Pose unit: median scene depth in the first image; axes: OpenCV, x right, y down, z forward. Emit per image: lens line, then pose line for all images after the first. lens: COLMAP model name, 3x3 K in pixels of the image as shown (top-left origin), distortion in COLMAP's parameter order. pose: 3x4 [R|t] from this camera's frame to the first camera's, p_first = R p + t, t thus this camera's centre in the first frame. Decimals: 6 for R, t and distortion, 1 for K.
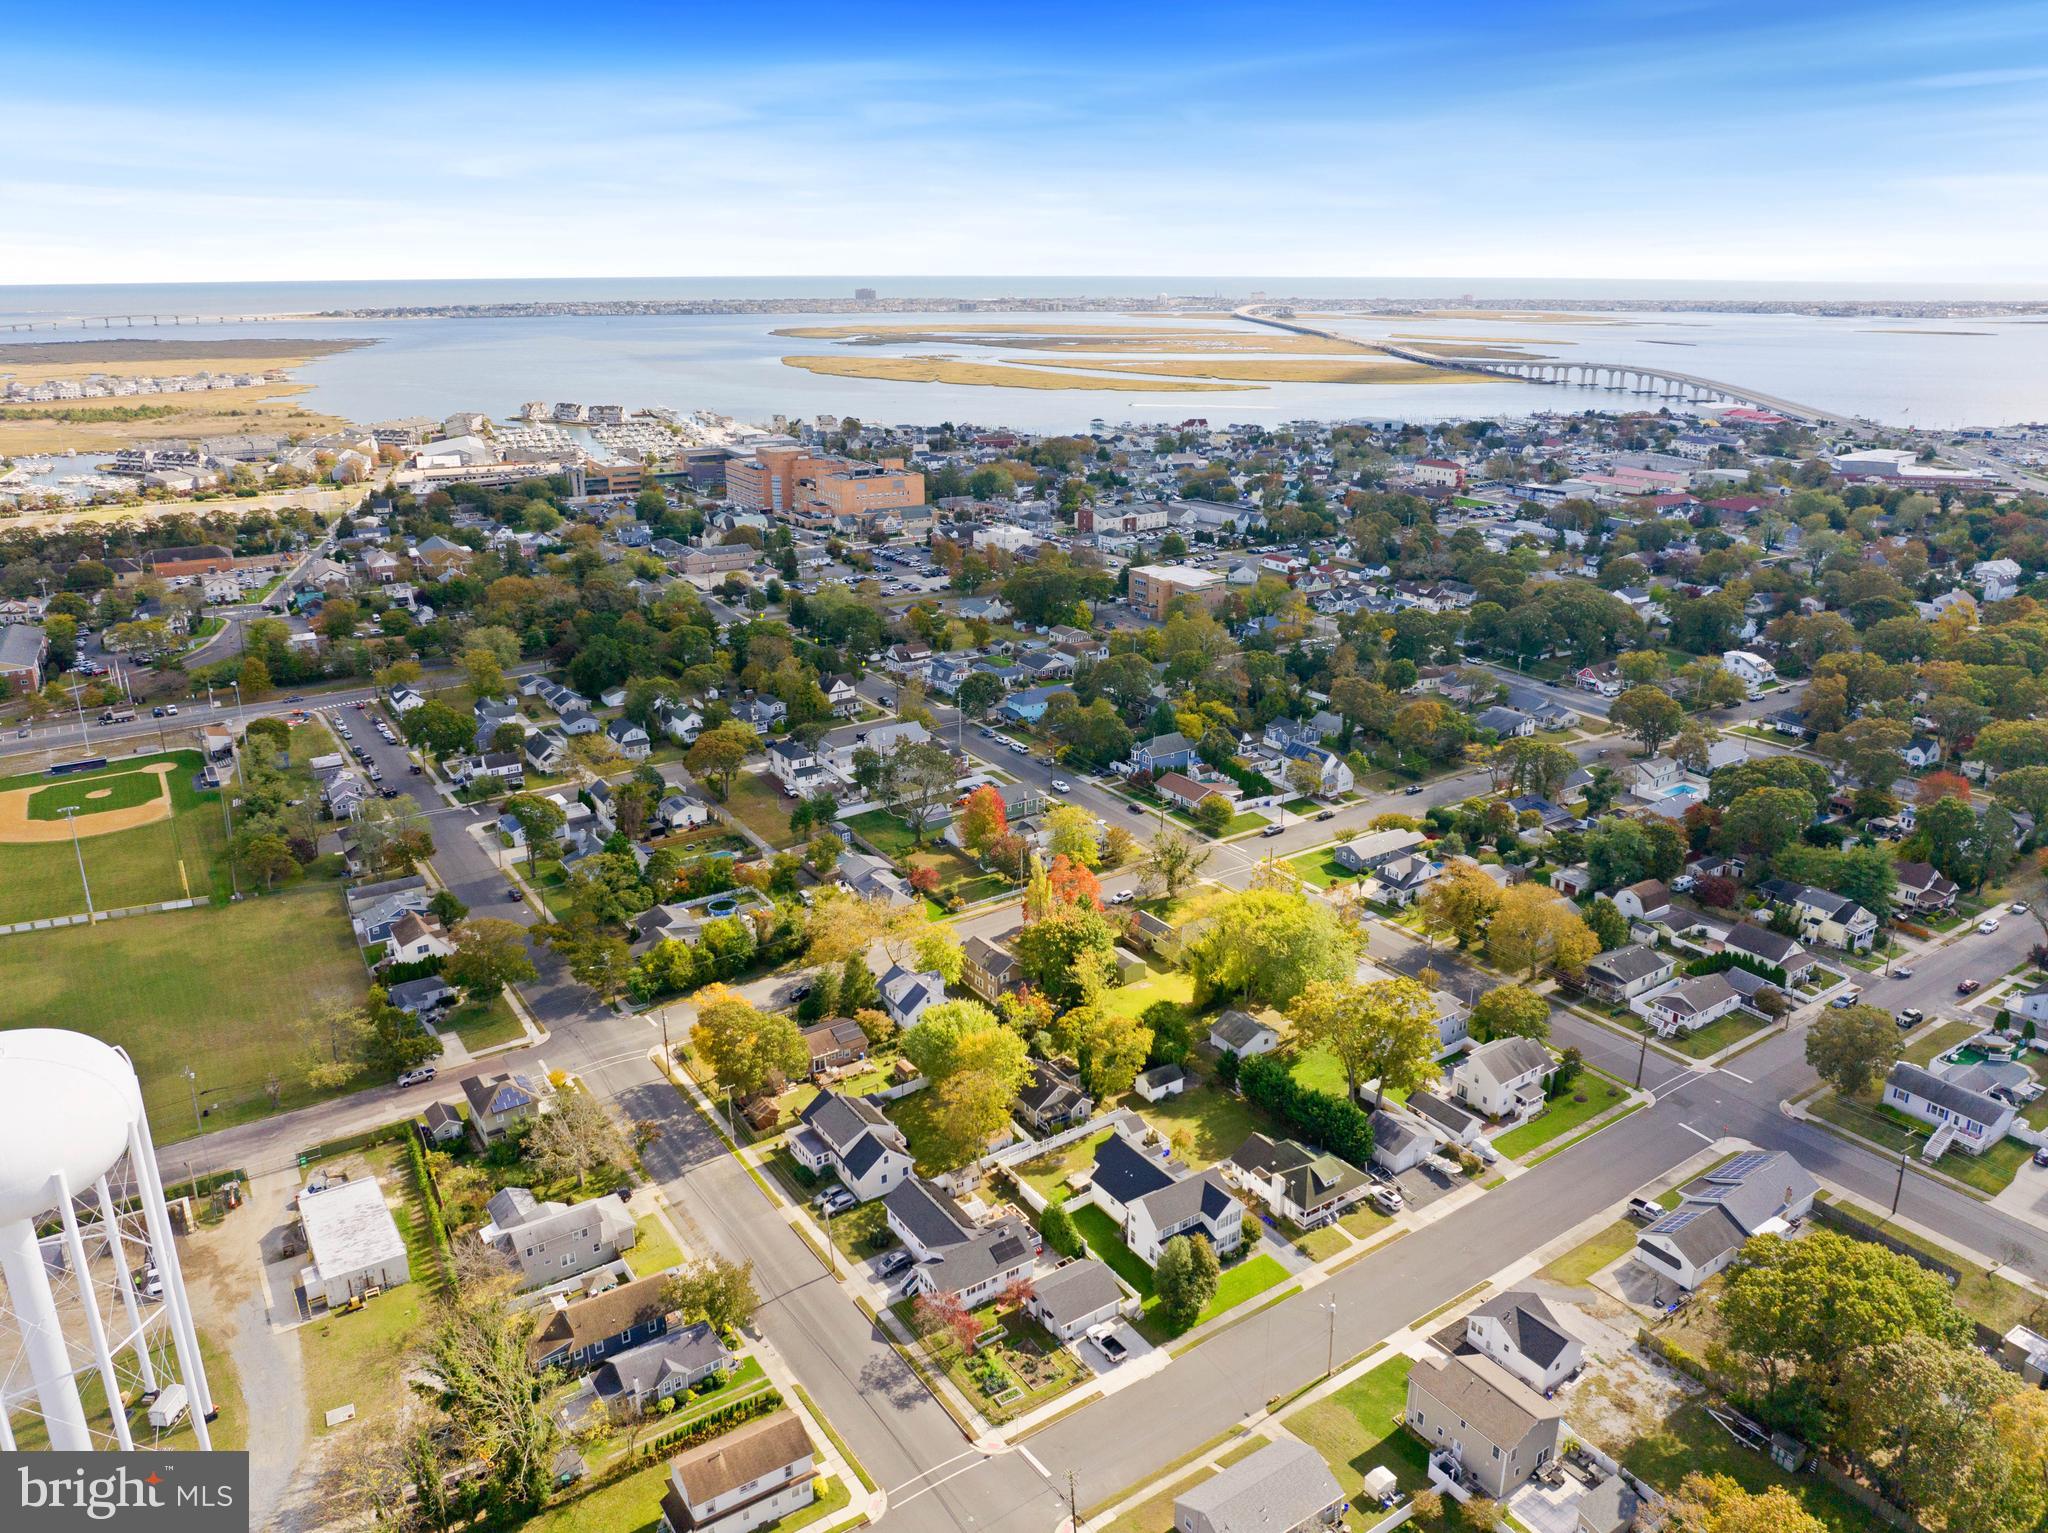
lens RADIAL K [[1406.0, 0, 1024.0], [0, 1406.0, 766.5], [0, 0, 1]] dist [-0.026947, -0.007166]
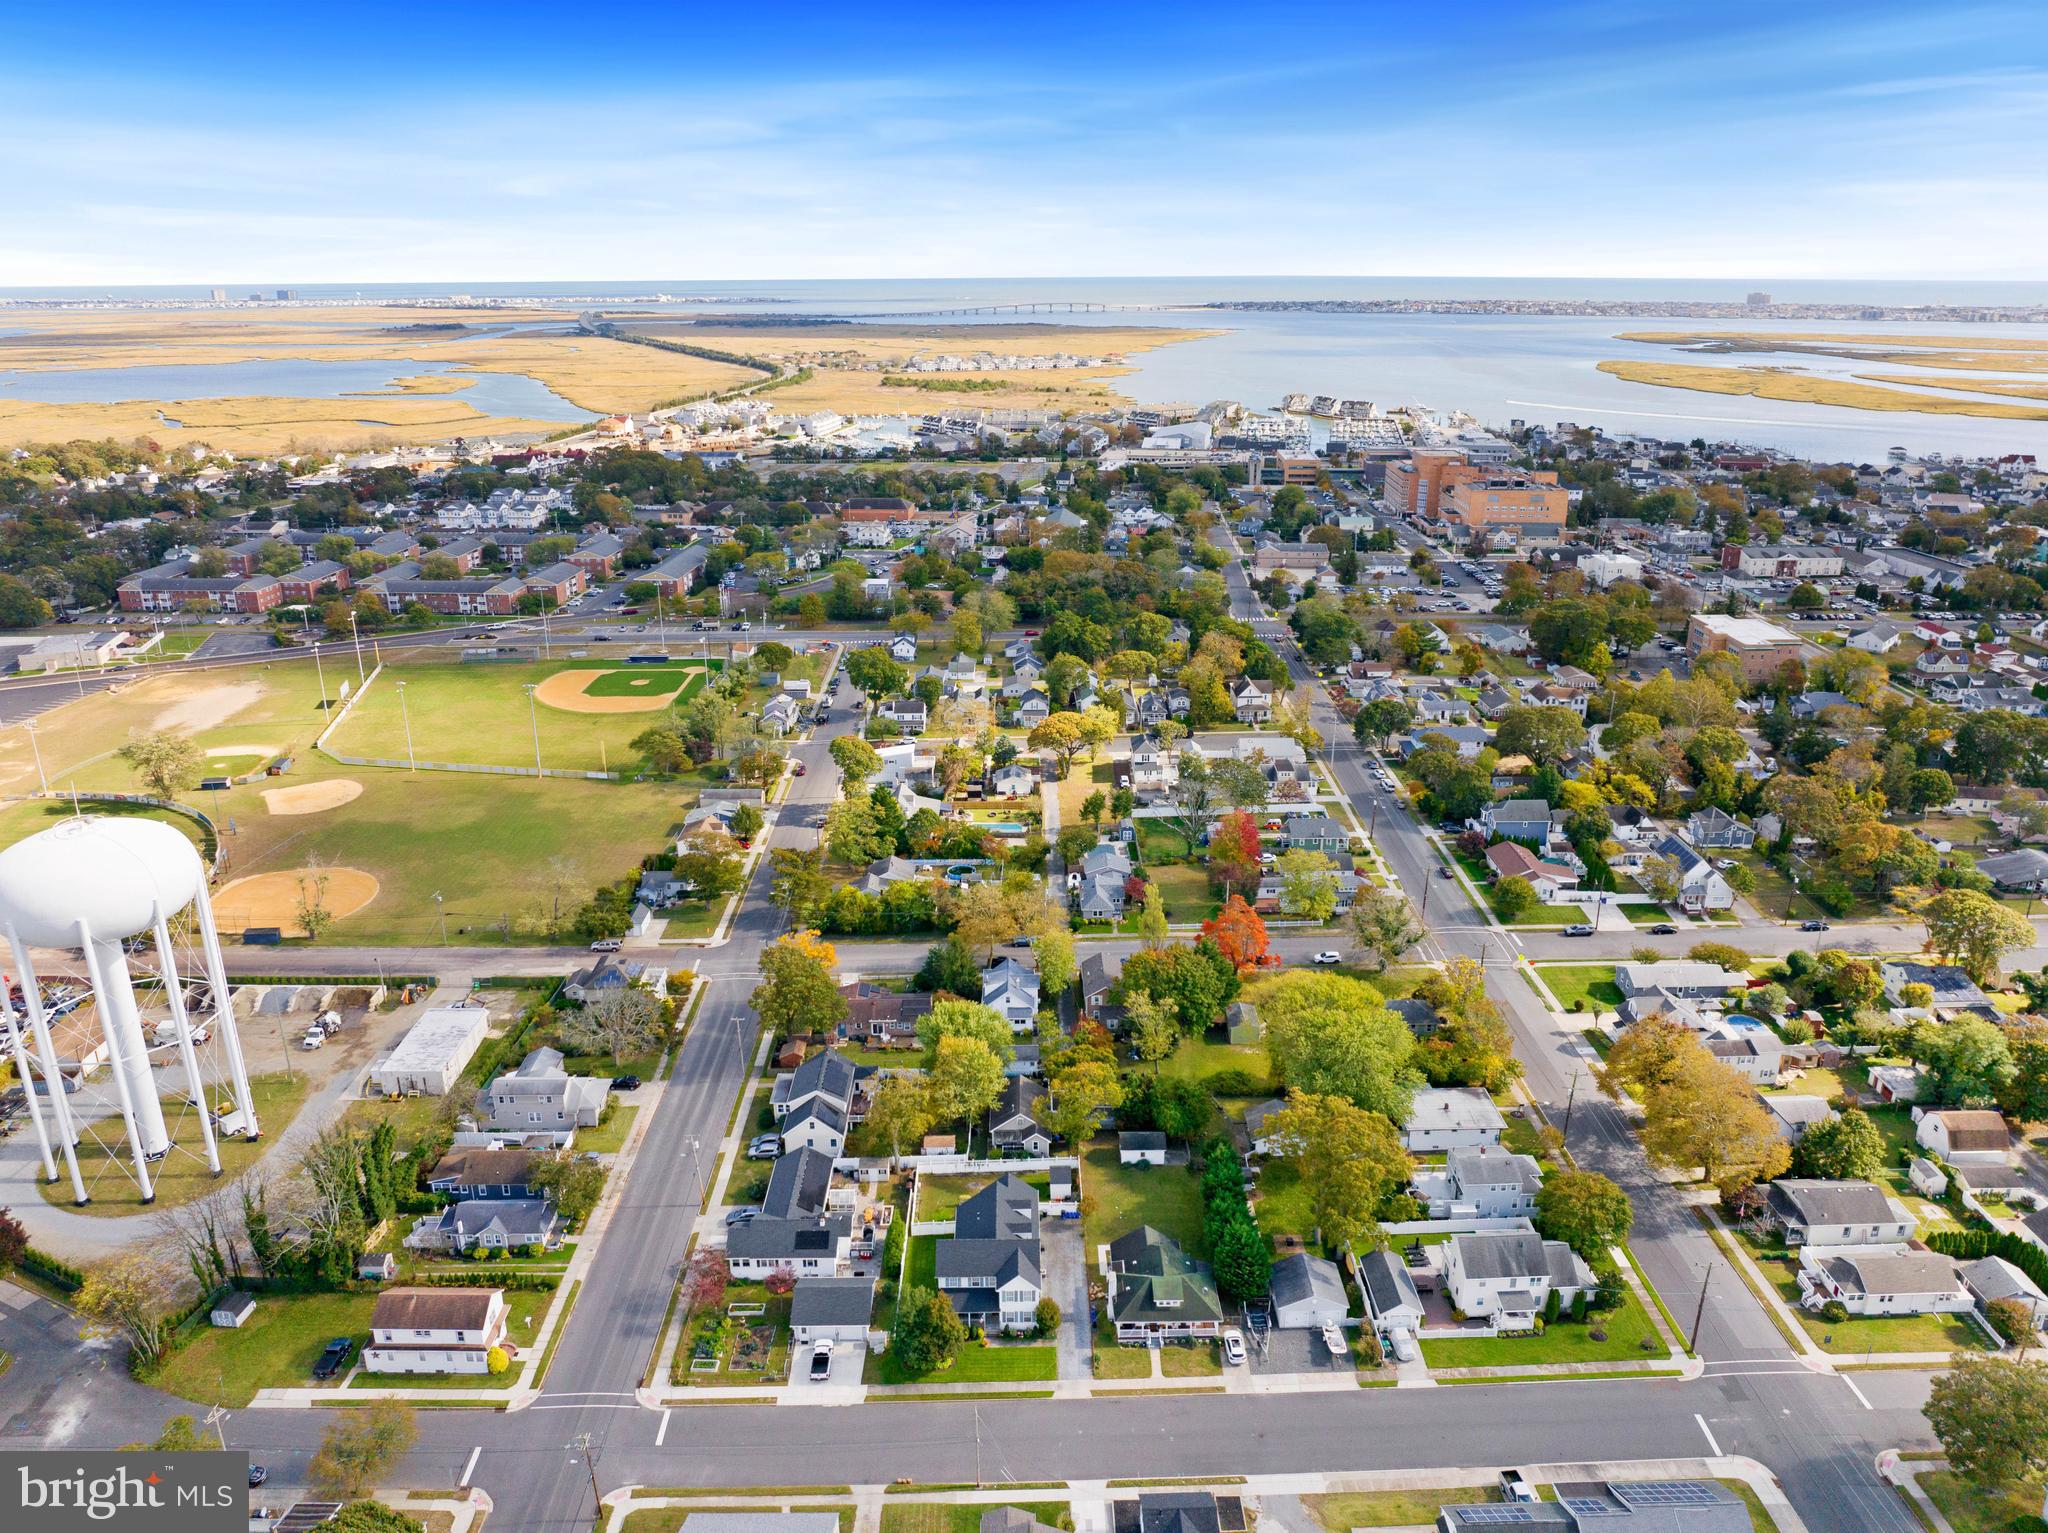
lens RADIAL K [[1402.0, 0, 1059.8], [0, 1402.0, 726.3], [0, 0, 1]] dist [-0.029335, -0.003898]
pose [[0.845015, 0.164378, -0.508850, 0.302008], [-0.176675, 0.983965, 0.024465, -0.038819], [0.504713, 0.069228, 0.860507, 0.101157]]
